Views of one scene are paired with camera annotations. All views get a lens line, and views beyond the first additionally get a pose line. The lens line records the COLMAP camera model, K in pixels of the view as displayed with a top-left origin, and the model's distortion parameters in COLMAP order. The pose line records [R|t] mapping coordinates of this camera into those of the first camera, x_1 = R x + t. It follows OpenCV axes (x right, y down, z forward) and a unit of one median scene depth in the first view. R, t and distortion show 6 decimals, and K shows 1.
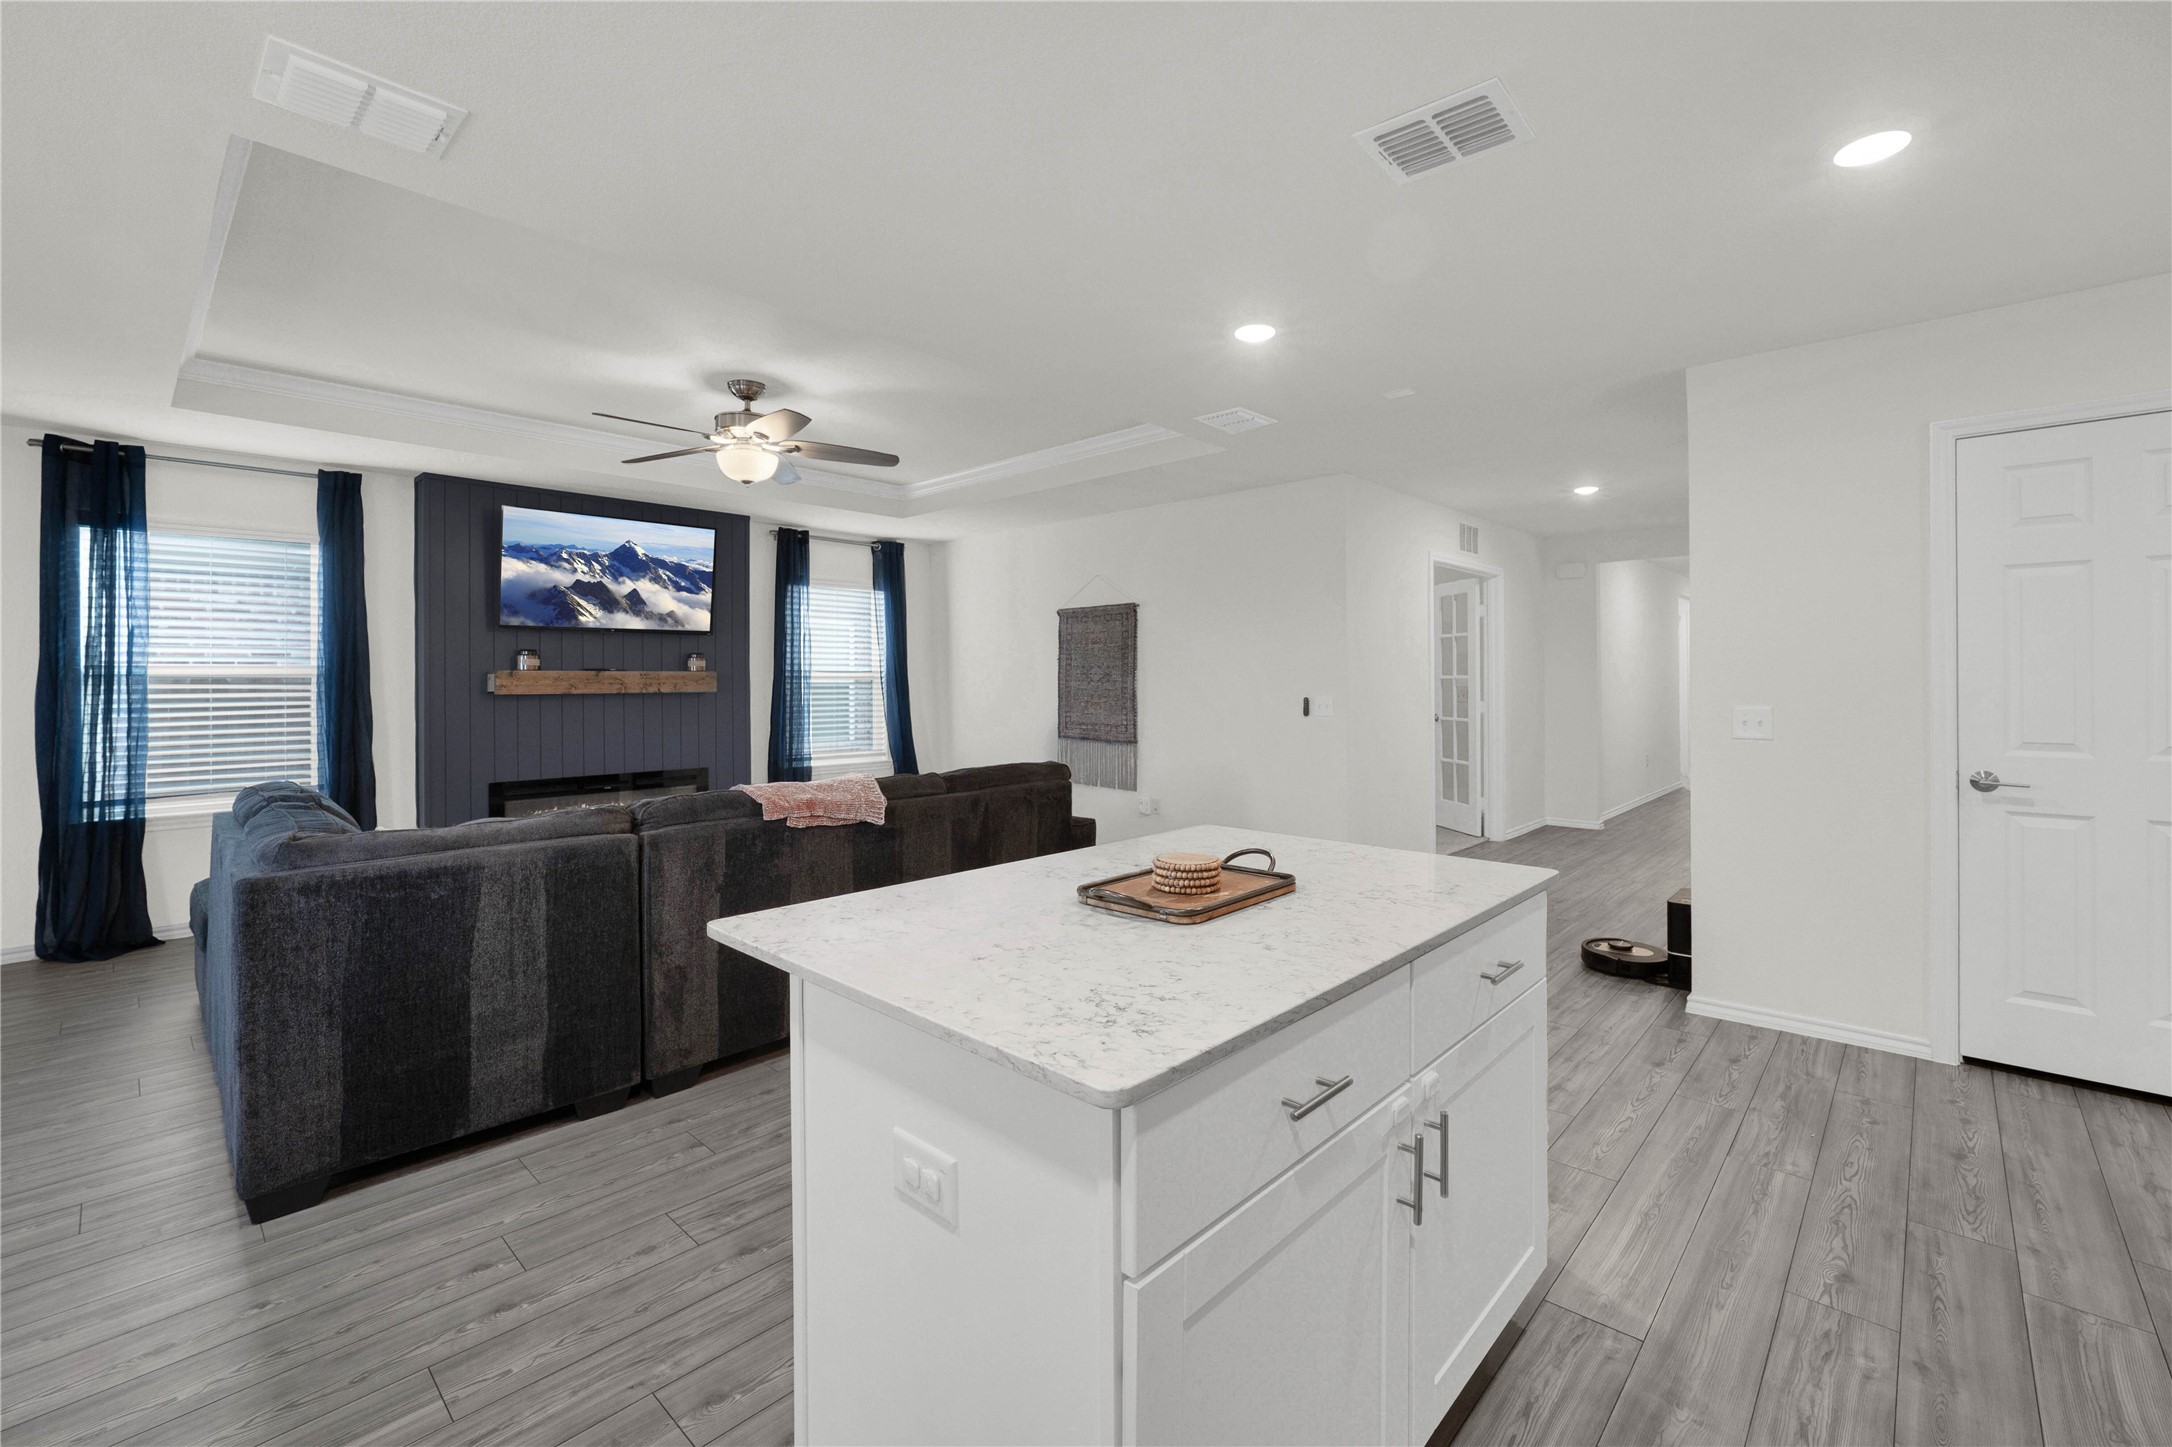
lens RADIAL K [[848.4, 0, 1086.0], [0, 848.4, 723.5], [0, 0, 1]] dist [-0.041557, 0.010127]
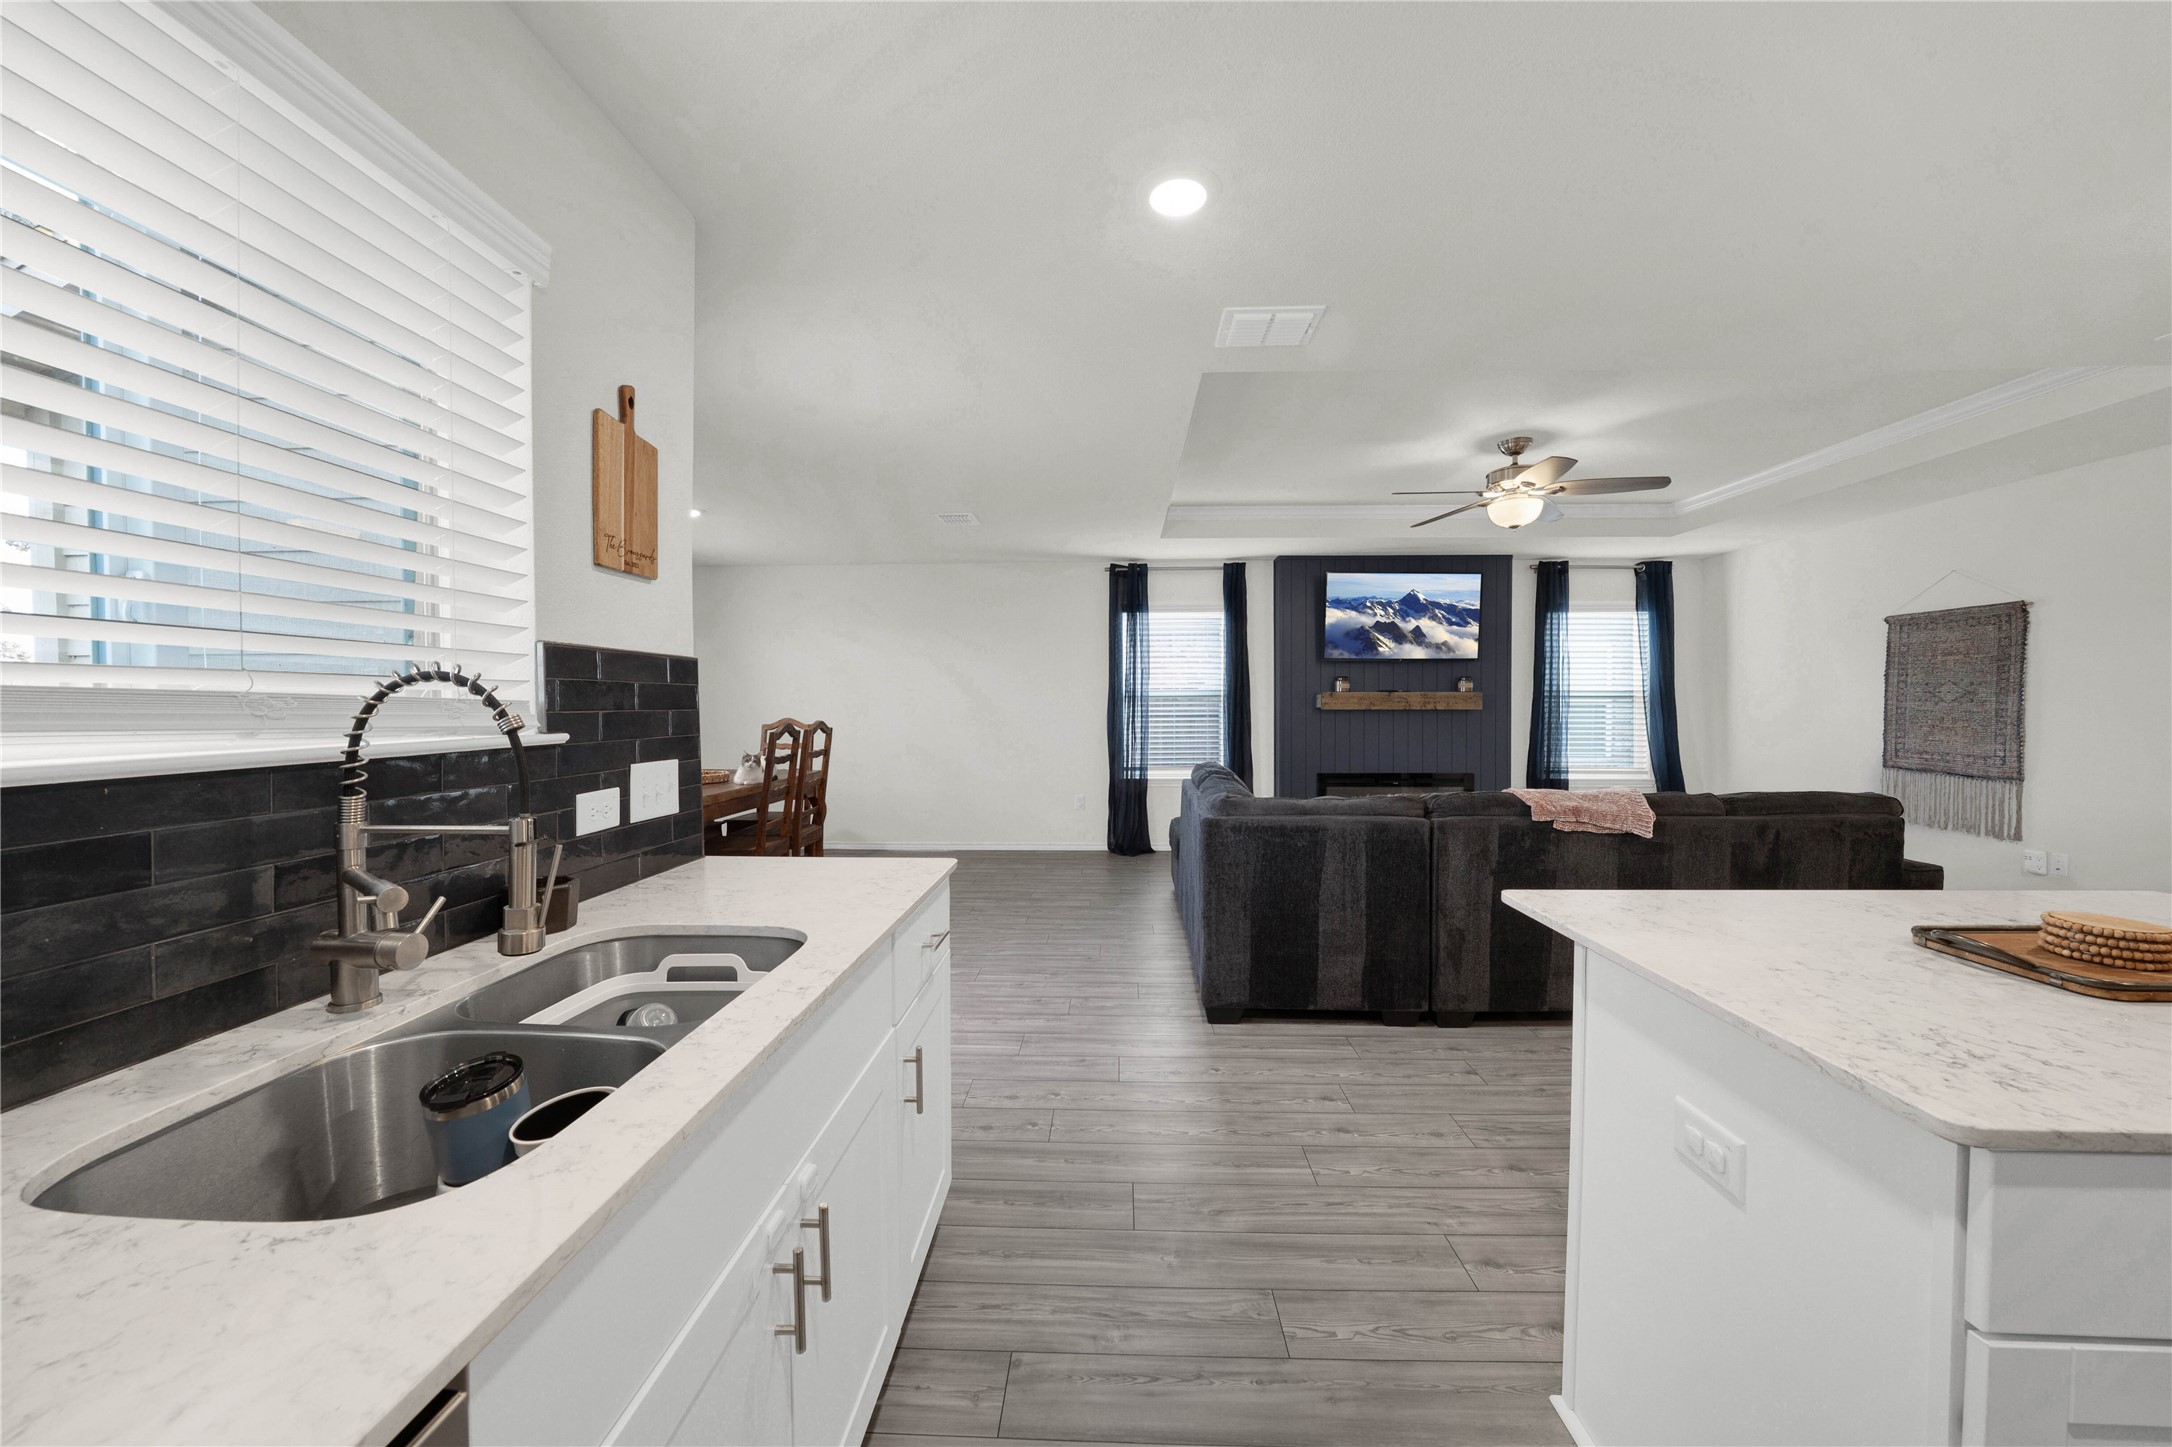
lens RADIAL K [[798.4, 0, 1086.0], [0, 798.4, 723.5], [0, 0, 1]] dist [-0.029495, 0.006292]
pose [[0.677935, 0.020158, -0.734845, -0.002519], [-0.036075, 0.999332, -0.005867, 0.012193], [0.734236, 0.030487, 0.678210, -0.227537]]
